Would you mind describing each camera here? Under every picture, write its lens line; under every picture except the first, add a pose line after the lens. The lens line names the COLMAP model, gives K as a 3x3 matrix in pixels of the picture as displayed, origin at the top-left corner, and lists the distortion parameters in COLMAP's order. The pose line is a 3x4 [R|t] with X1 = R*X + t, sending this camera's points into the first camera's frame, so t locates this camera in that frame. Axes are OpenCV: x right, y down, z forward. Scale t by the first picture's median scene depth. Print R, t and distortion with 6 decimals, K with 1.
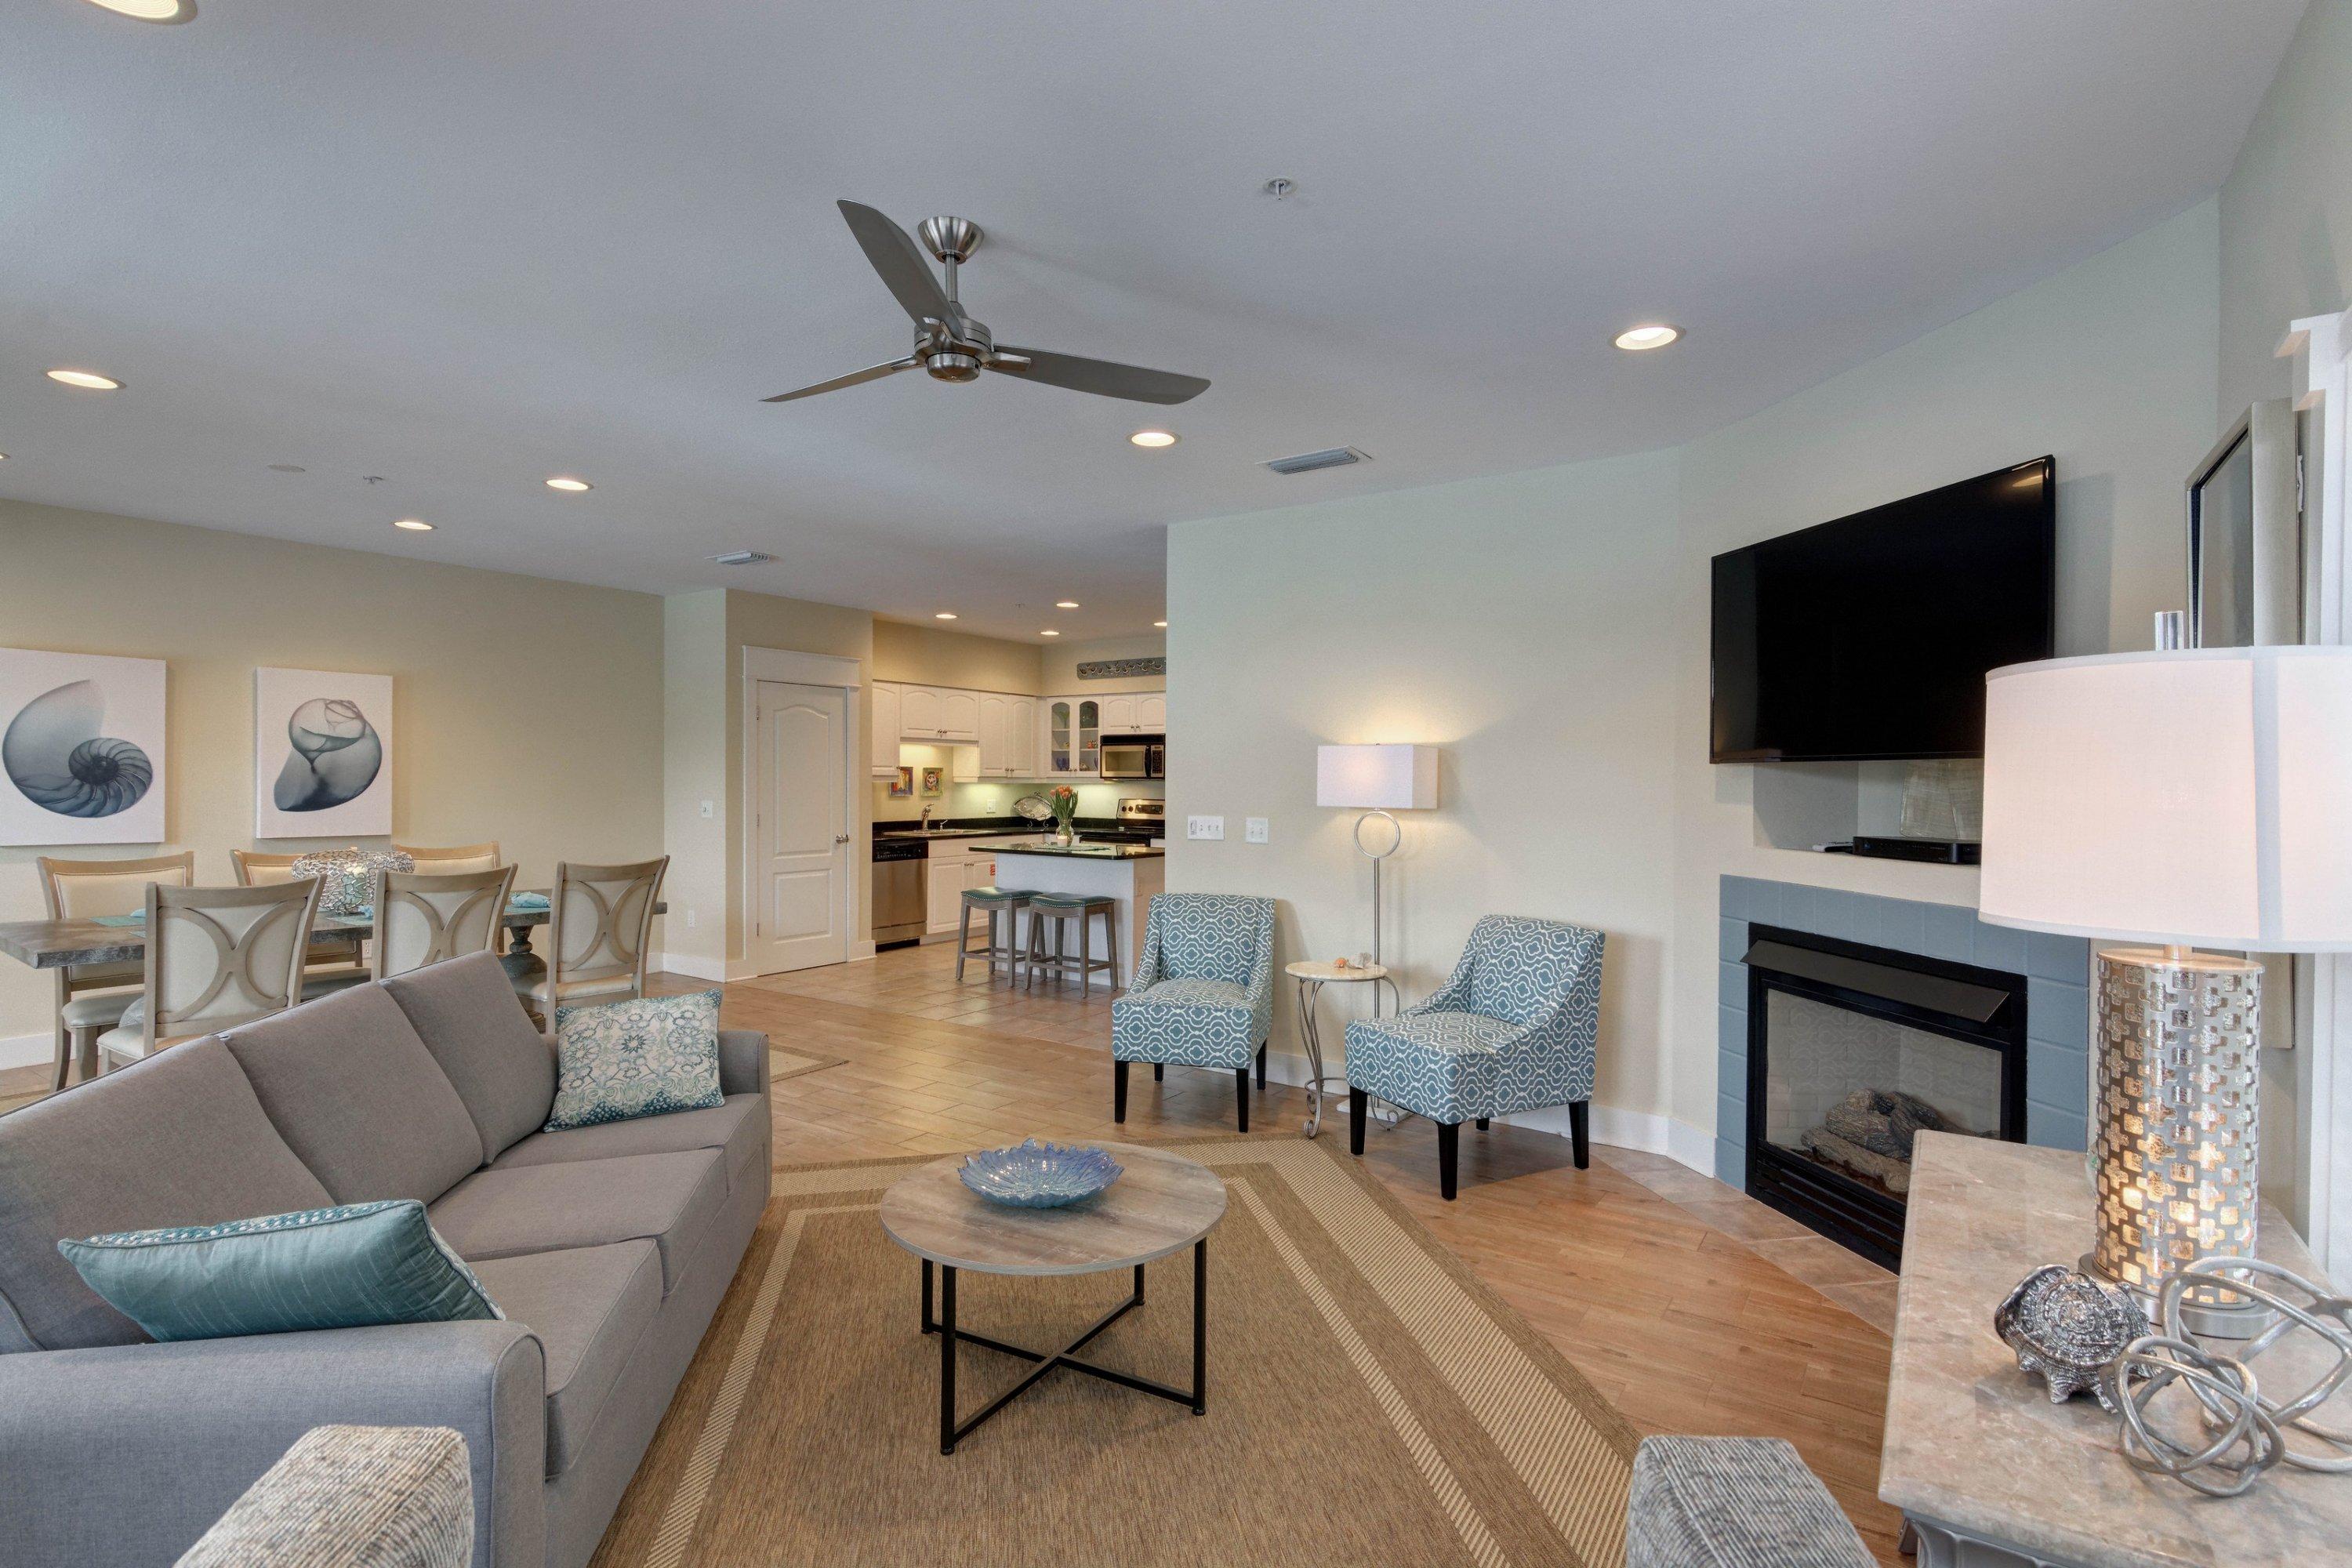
lens RADIAL K [[1115.6, 0, 1173.5], [0, 1115.6, 787.6], [0, 0, 1]] dist [0.000762, -0.000137]
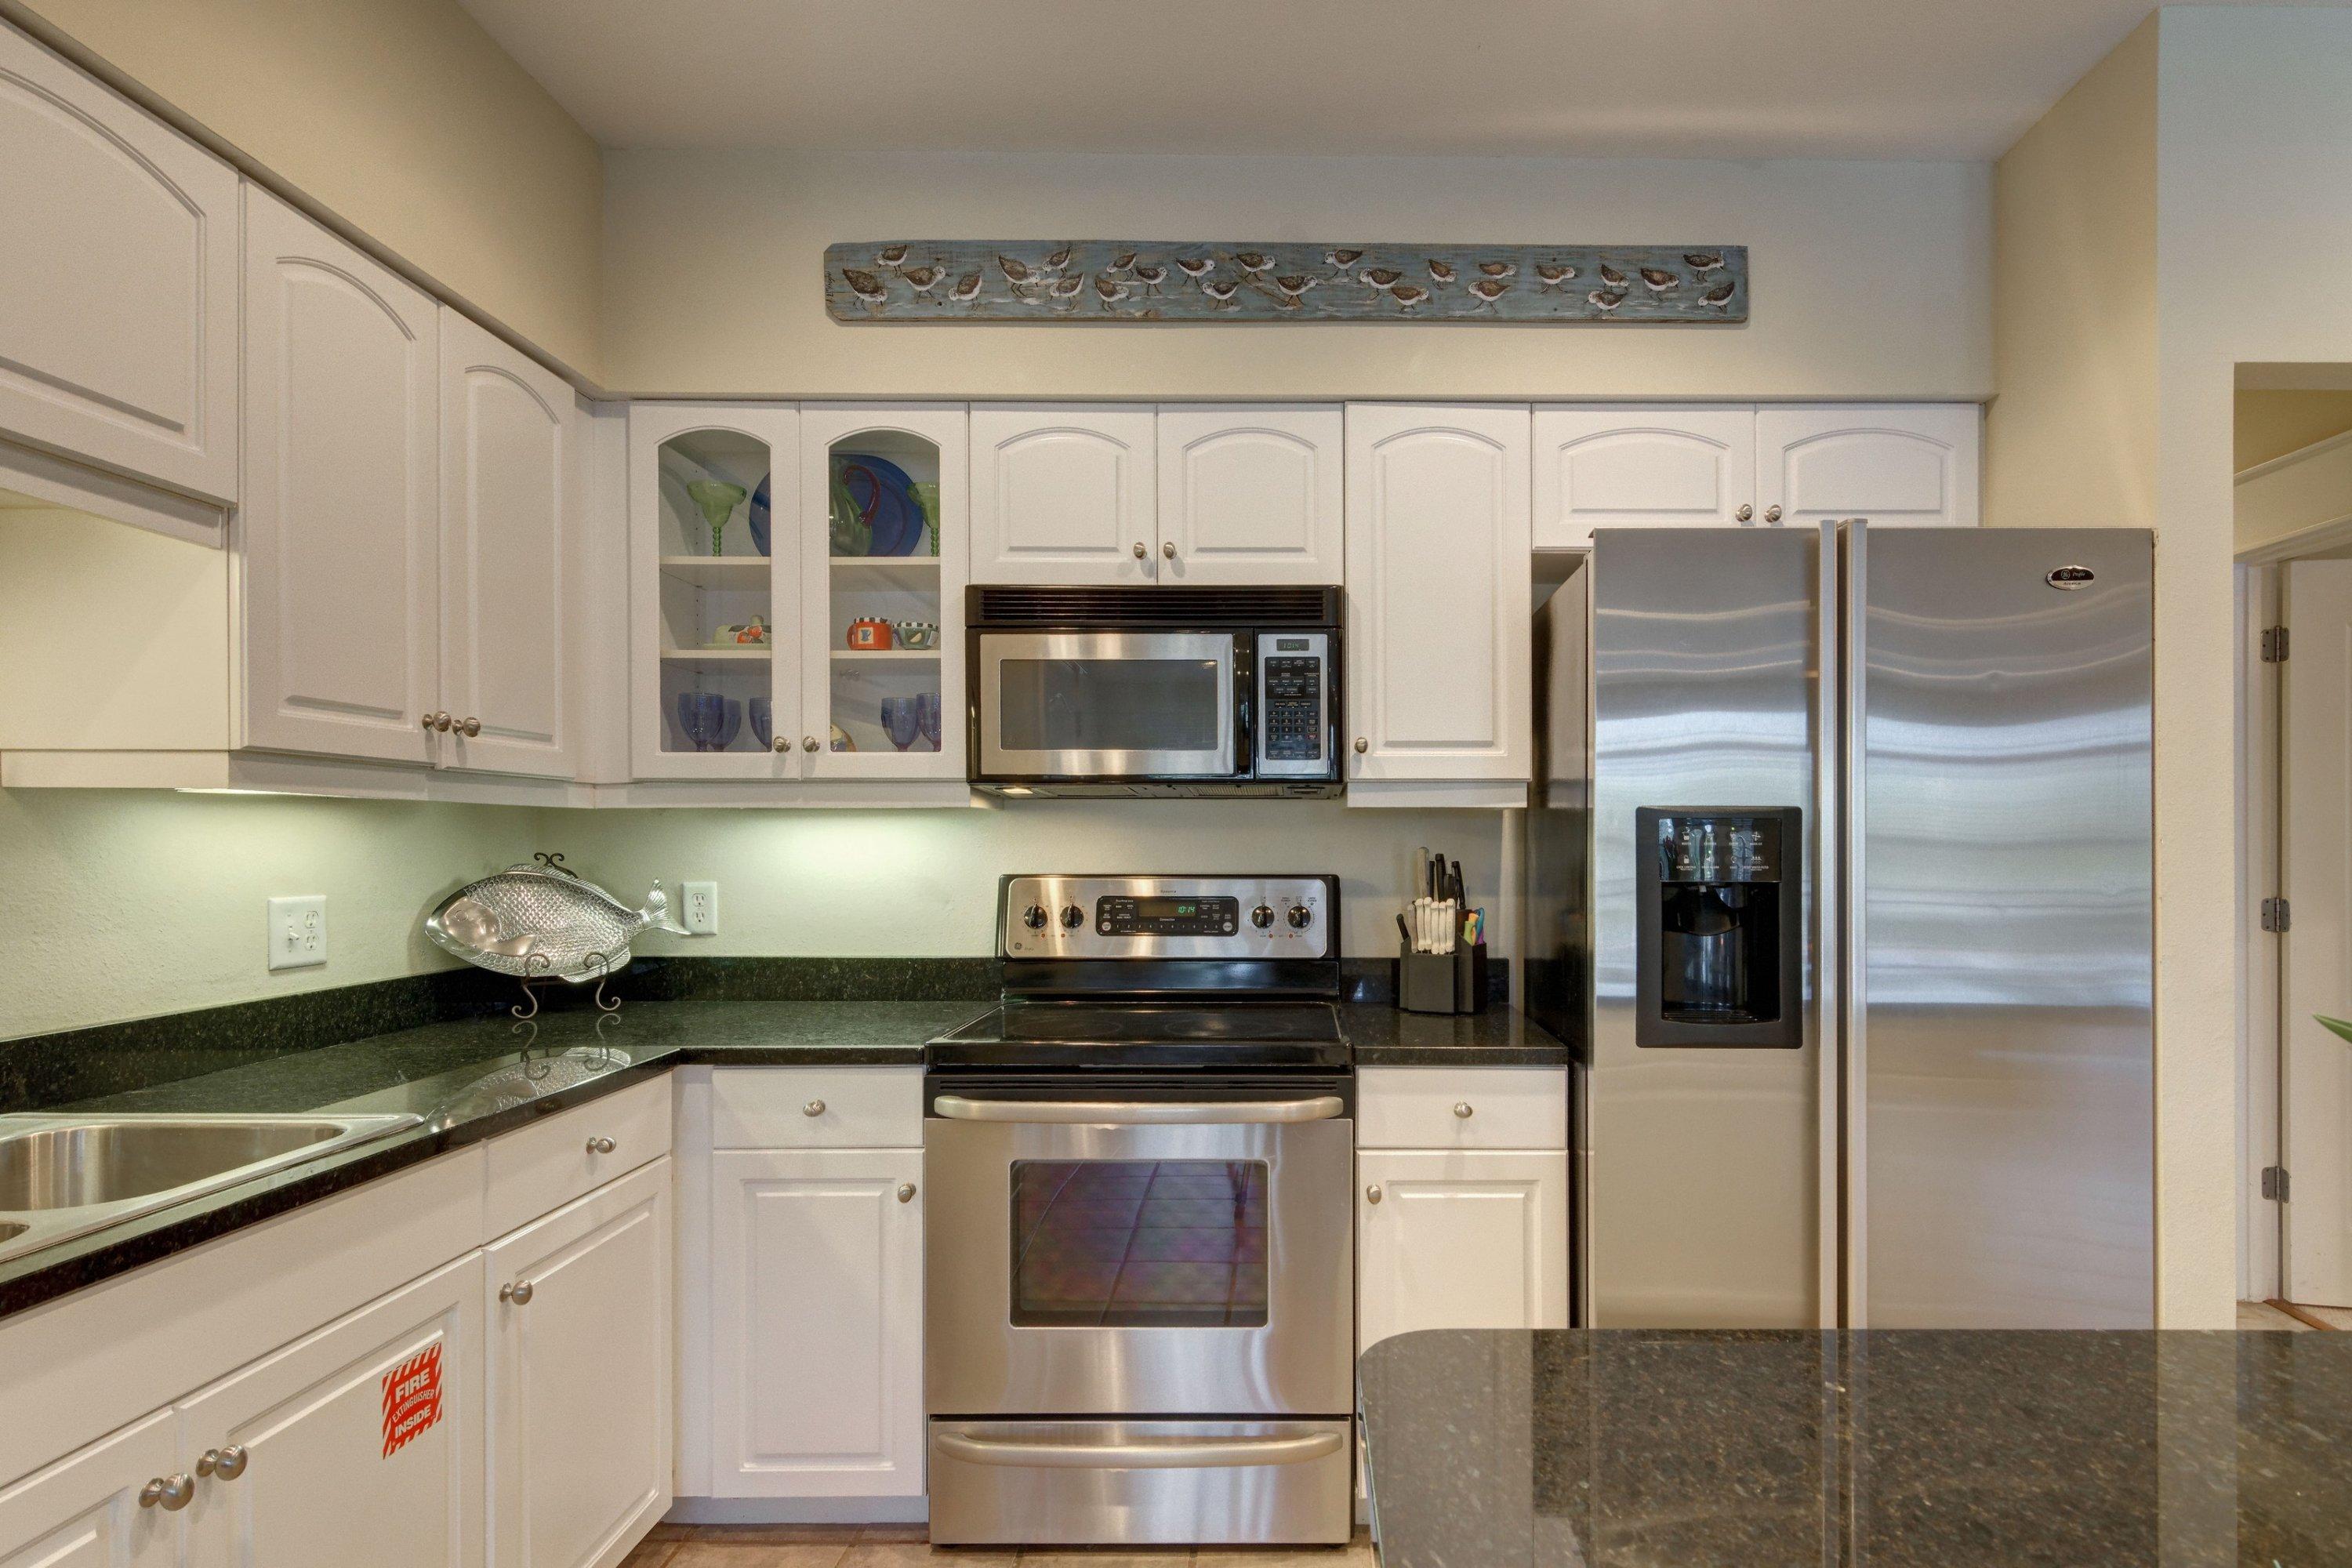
lens RADIAL K [[1232.3, 0, 1300.9], [0, 1232.3, 844.7], [0, 0, 1]] dist [0.003479, 0.000572]
pose [[0.815608, -0.007097, 0.578561, -0.157673], [0.008629, 0.999963, 0.000101, 0.004436], [-0.578540, 0.004910, 0.815639, 0.800460]]
